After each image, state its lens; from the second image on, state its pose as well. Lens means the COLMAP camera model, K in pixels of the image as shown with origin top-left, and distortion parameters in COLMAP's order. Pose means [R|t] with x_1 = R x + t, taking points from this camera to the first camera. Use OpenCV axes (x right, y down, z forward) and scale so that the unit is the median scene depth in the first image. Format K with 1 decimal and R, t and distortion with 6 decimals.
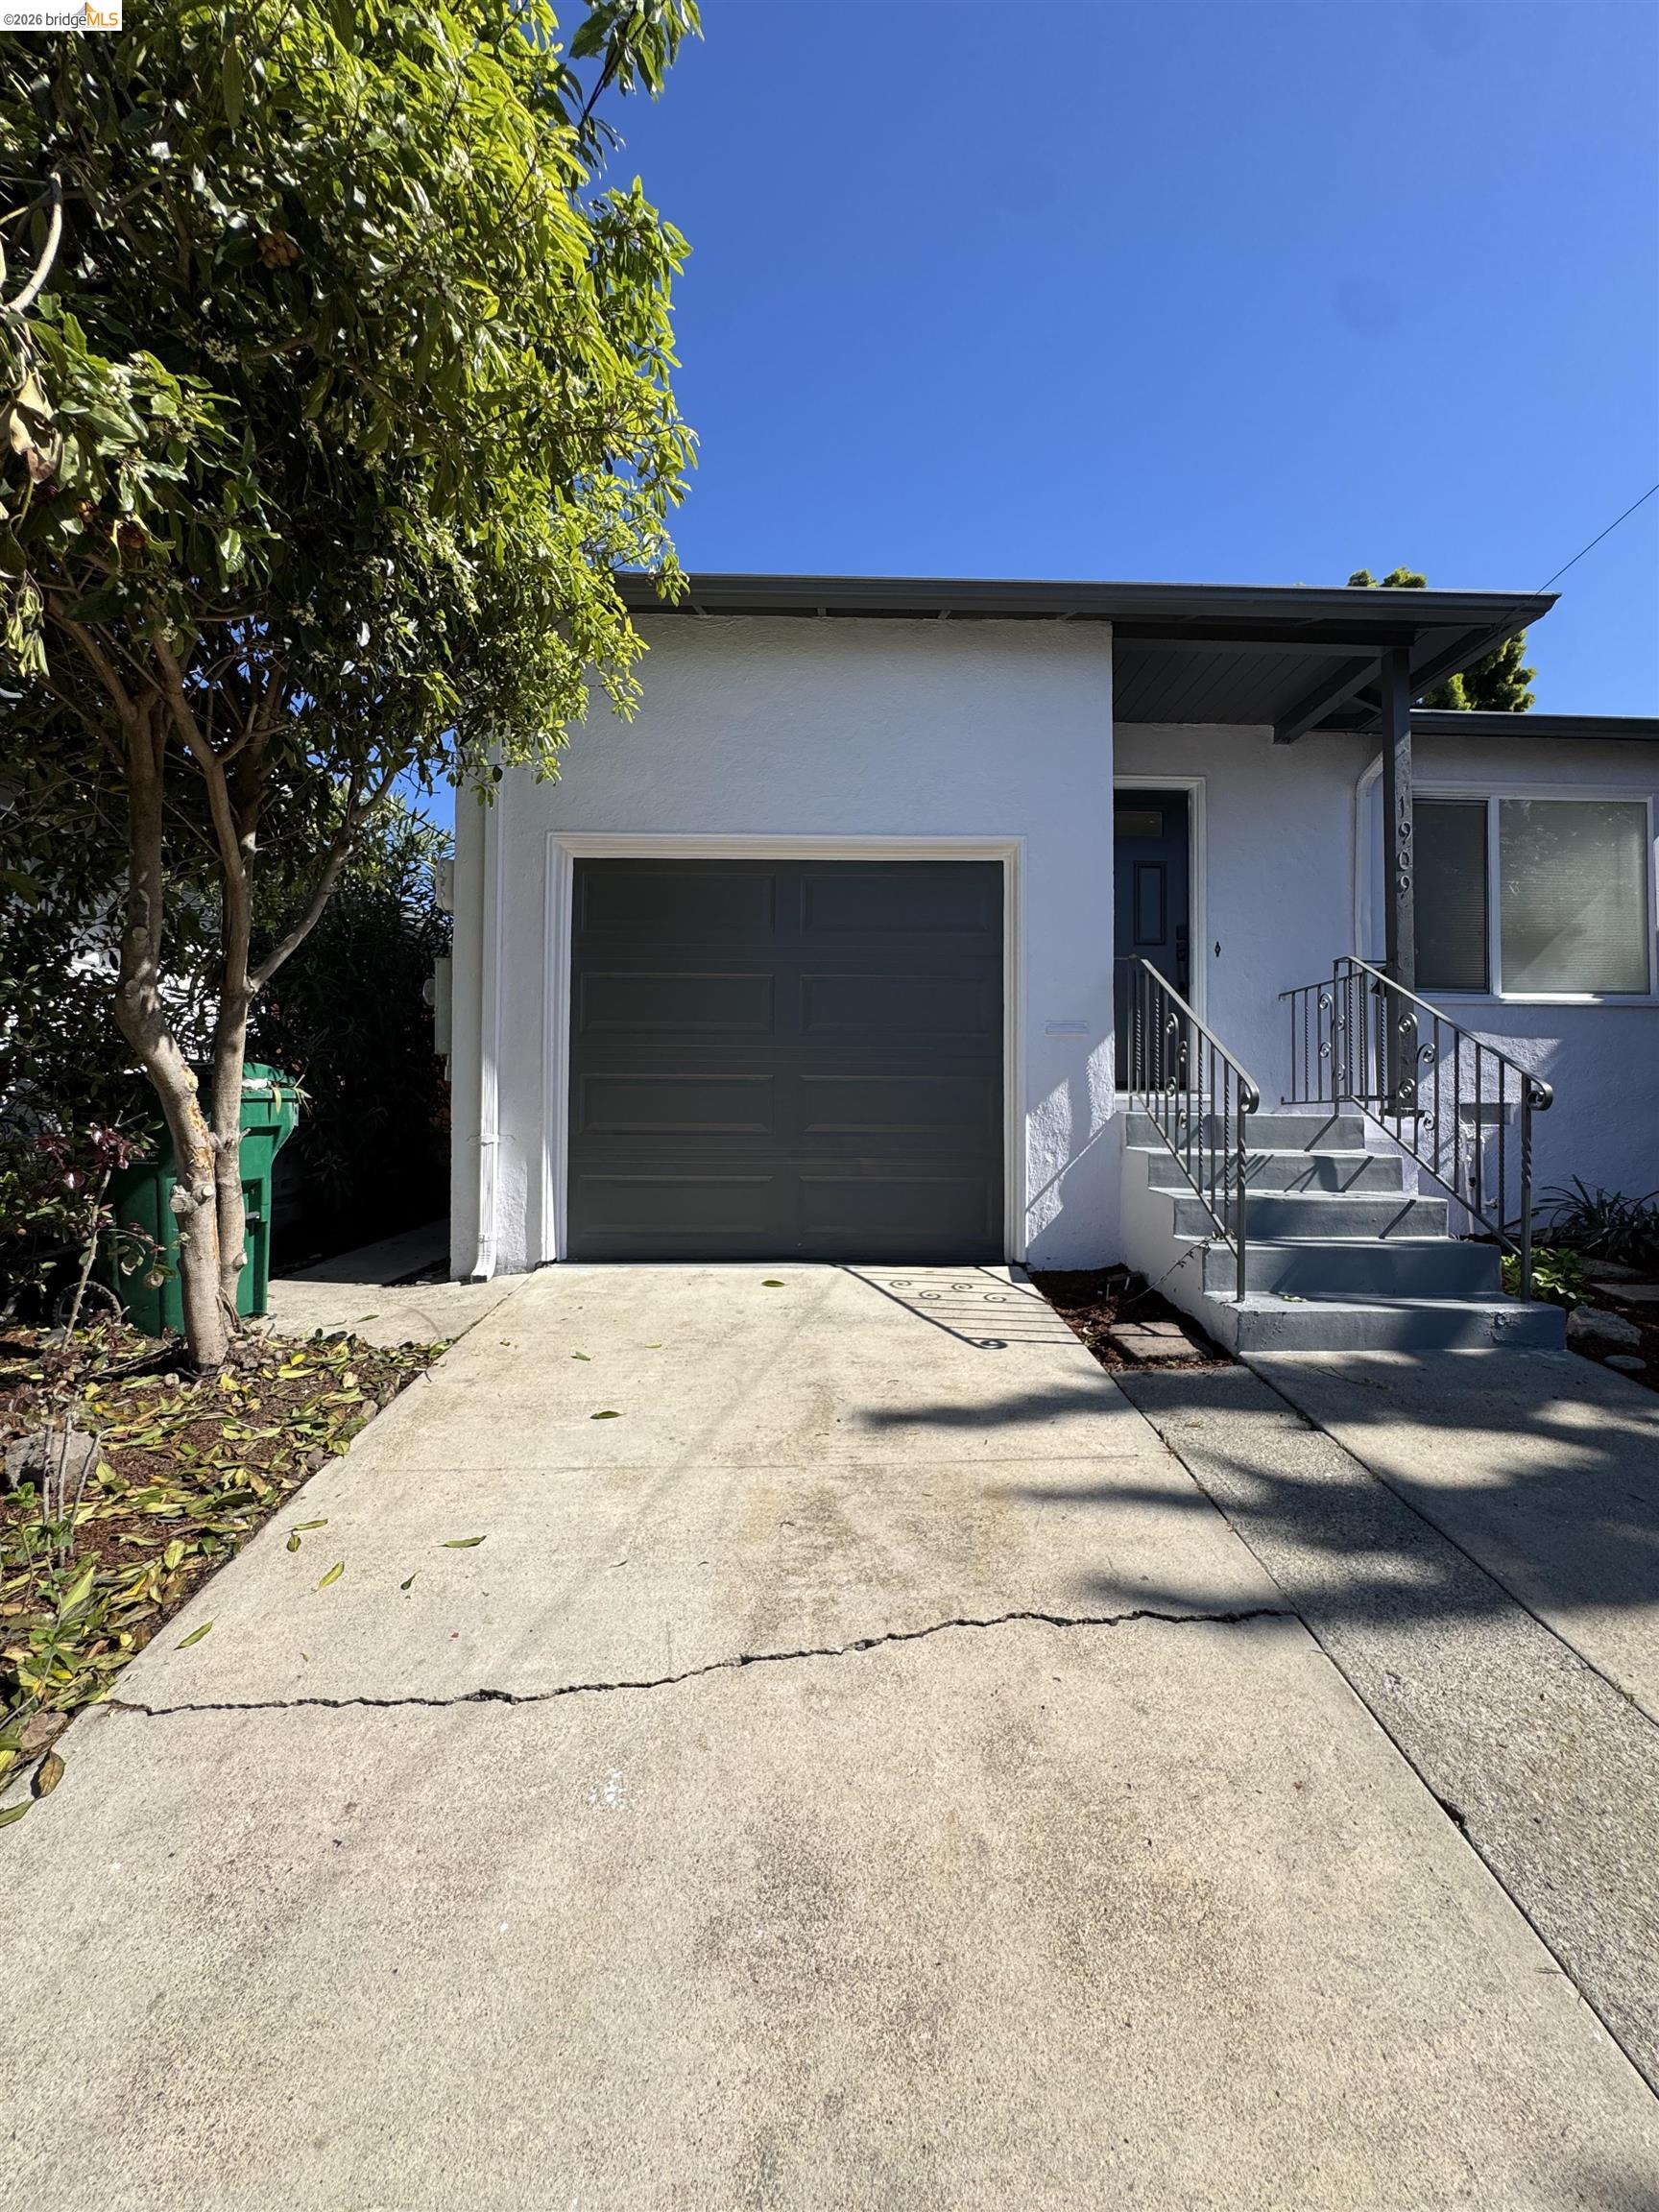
lens RADIAL K [[884.8, 0, 825.8], [0, 884.8, 1102.5], [0, 0, 1]] dist [-0.003609, -0.000047]
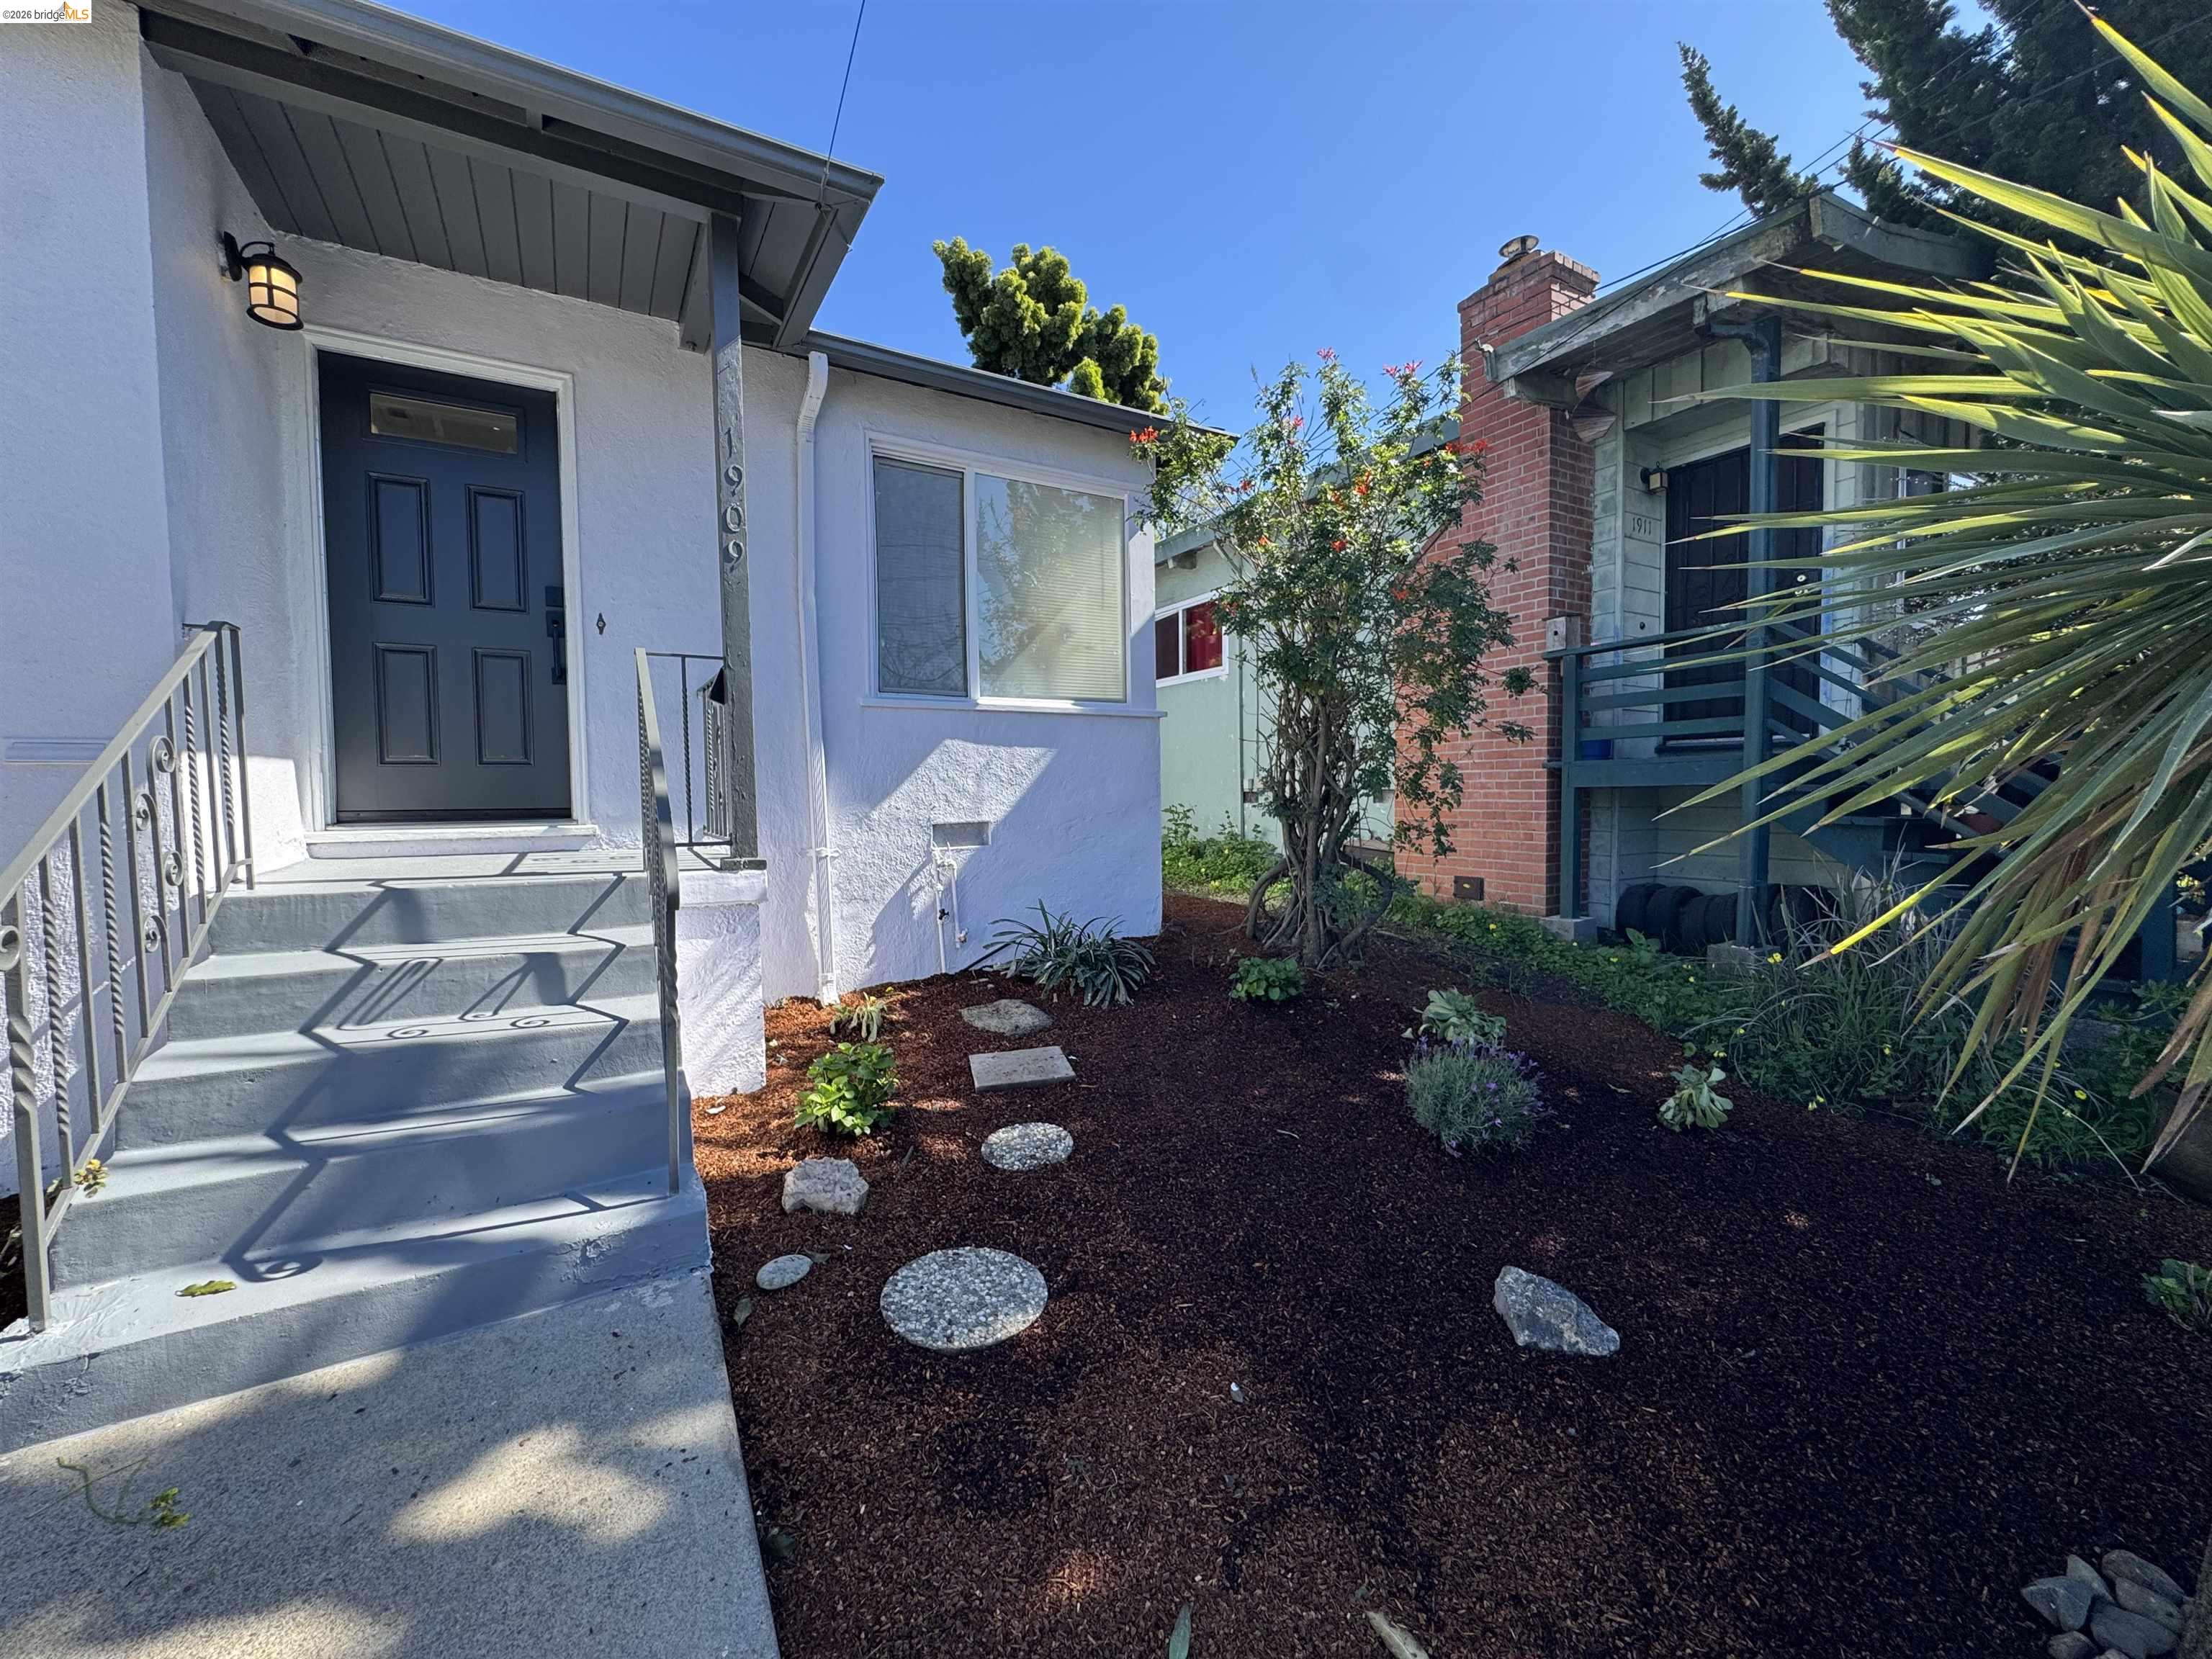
lens RADIAL K [[884.8, 0, 1103.7], [0, 884.8, 830.4], [0, 0, 1]] dist [-0.003609, -0.000047]
pose [[0.872410, -0.043757, 0.486812, 0.434184], [0.010040, 0.997379, 0.071657, -0.052329], [-0.488672, -0.057627, 0.870562, 0.157619]]
